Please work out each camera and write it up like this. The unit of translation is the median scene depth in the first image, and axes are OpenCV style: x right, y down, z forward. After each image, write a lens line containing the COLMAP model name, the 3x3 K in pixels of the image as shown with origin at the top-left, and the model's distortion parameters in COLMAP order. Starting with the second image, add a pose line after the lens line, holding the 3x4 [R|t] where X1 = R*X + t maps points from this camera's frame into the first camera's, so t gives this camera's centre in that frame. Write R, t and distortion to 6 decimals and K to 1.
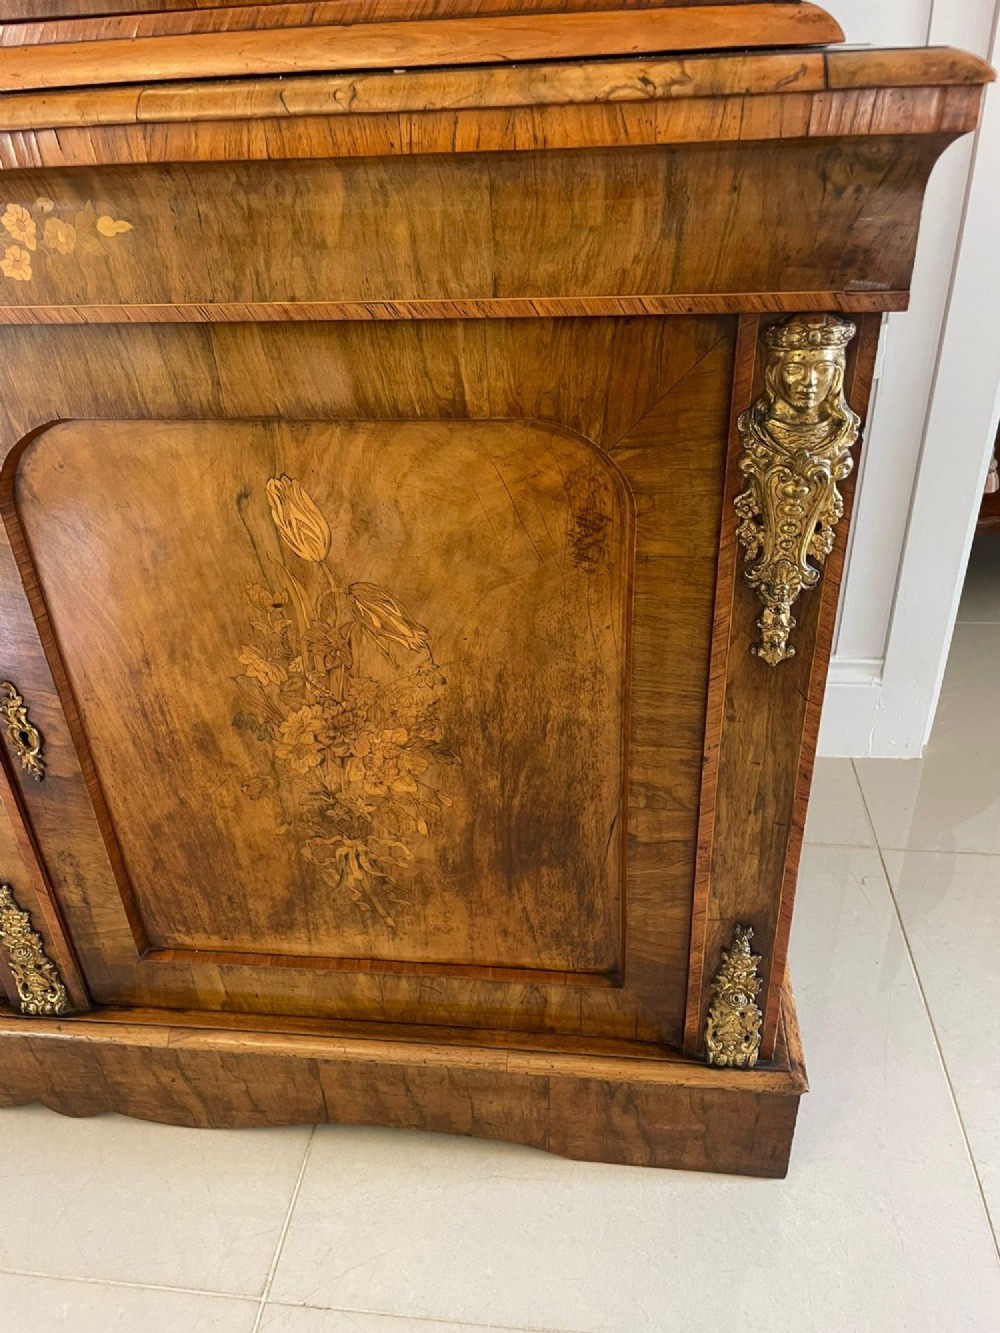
lens RADIAL K [[1025.5, 0, 495.0], [0, 1025.5, 670.6], [0, 0, 1]] dist [0.099076, -0.136748]
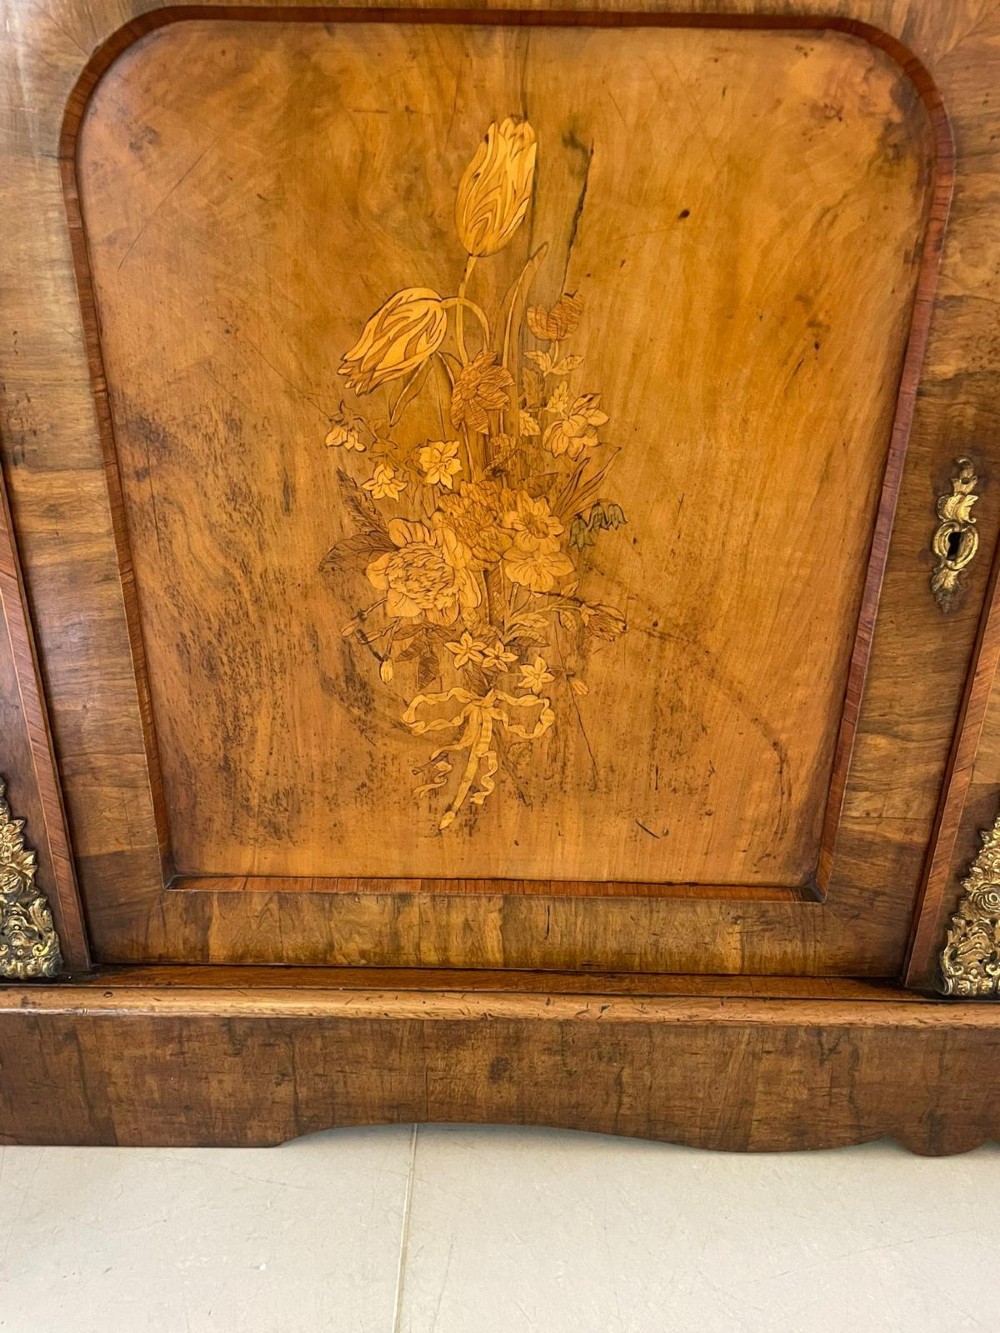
lens RADIAL K [[1025.5, 0, 495.0], [0, 1025.5, 670.6], [0, 0, 1]] dist [0.099076, -0.136748]
pose [[0.989817, 0.016640, 0.141371, -1.003861], [0.000508, 0.992725, -0.120406, 0.227384], [-0.142346, 0.119252, 0.982607, 0.374711]]
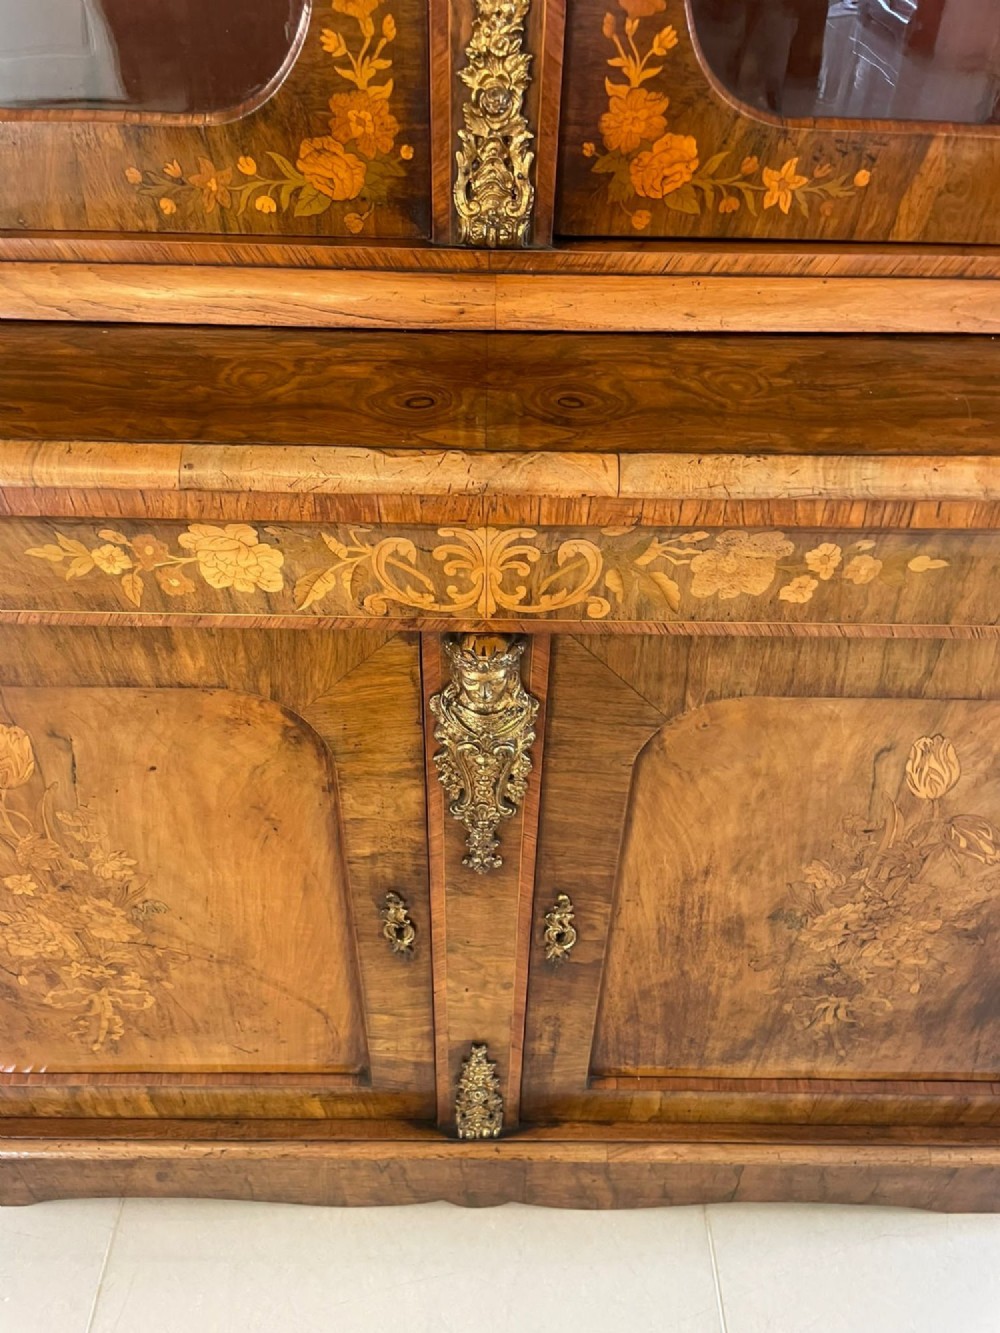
lens RADIAL K [[1025.5, 0, 495.0], [0, 1025.5, 670.6], [0, 0, 1]] dist [0.099076, -0.136748]
pose [[0.989610, -0.030798, 0.140440, -0.639188], [0.006306, 0.985146, 0.171604, -0.354620], [-0.143639, -0.168935, 0.975104, 0.082039]]
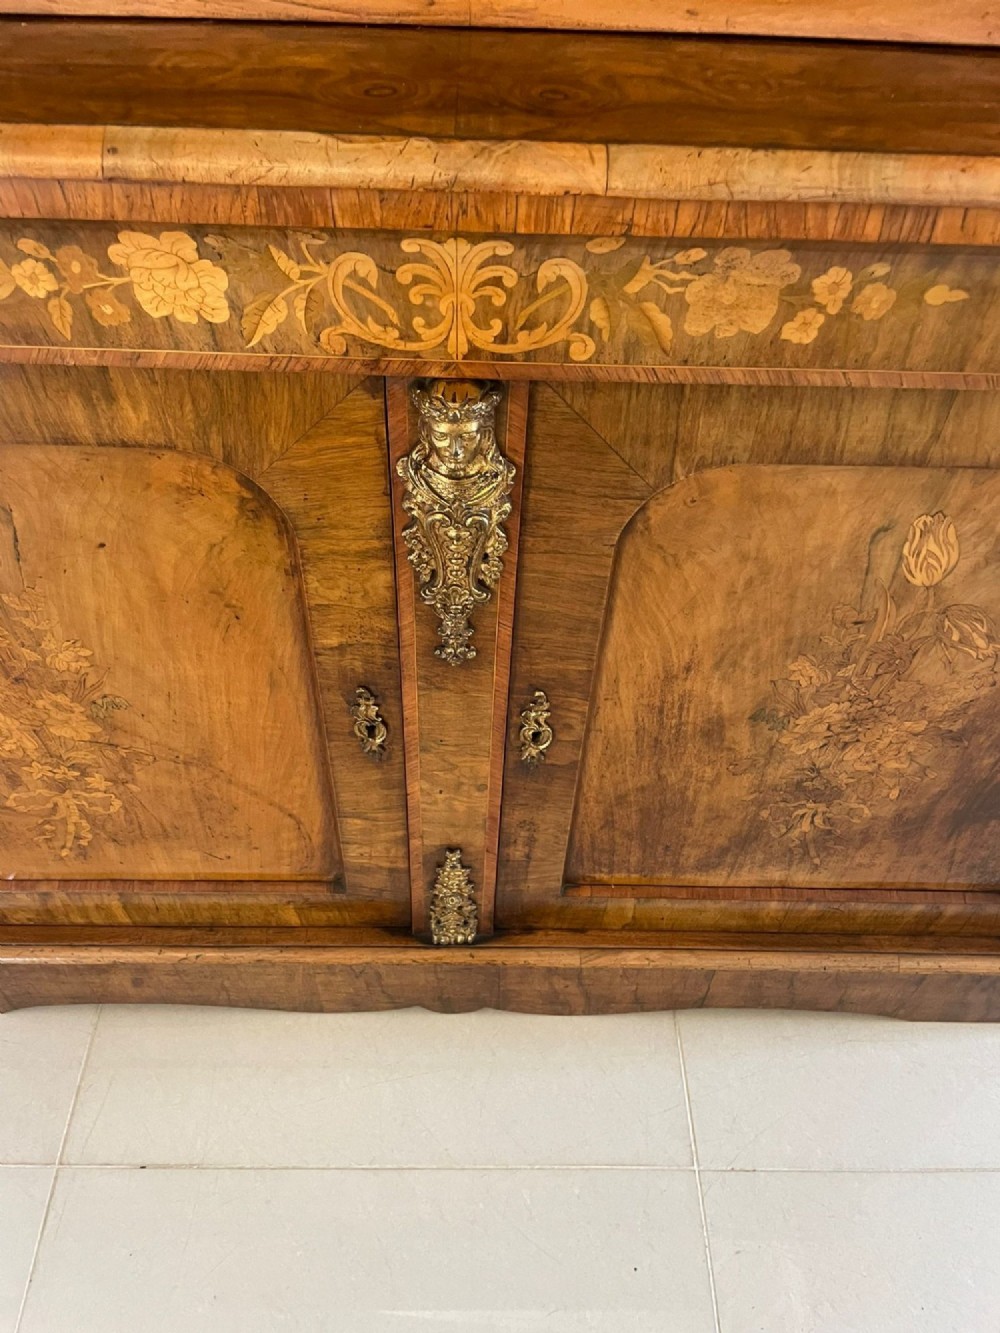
lens RADIAL K [[1025.5, 0, 495.0], [0, 1025.5, 670.6], [0, 0, 1]] dist [0.099076, -0.136748]
pose [[0.987610, -0.041180, 0.151431, -0.626809], [-0.004497, 0.957134, 0.289611, -0.269820], [-0.156866, -0.286704, 0.945089, 0.112130]]
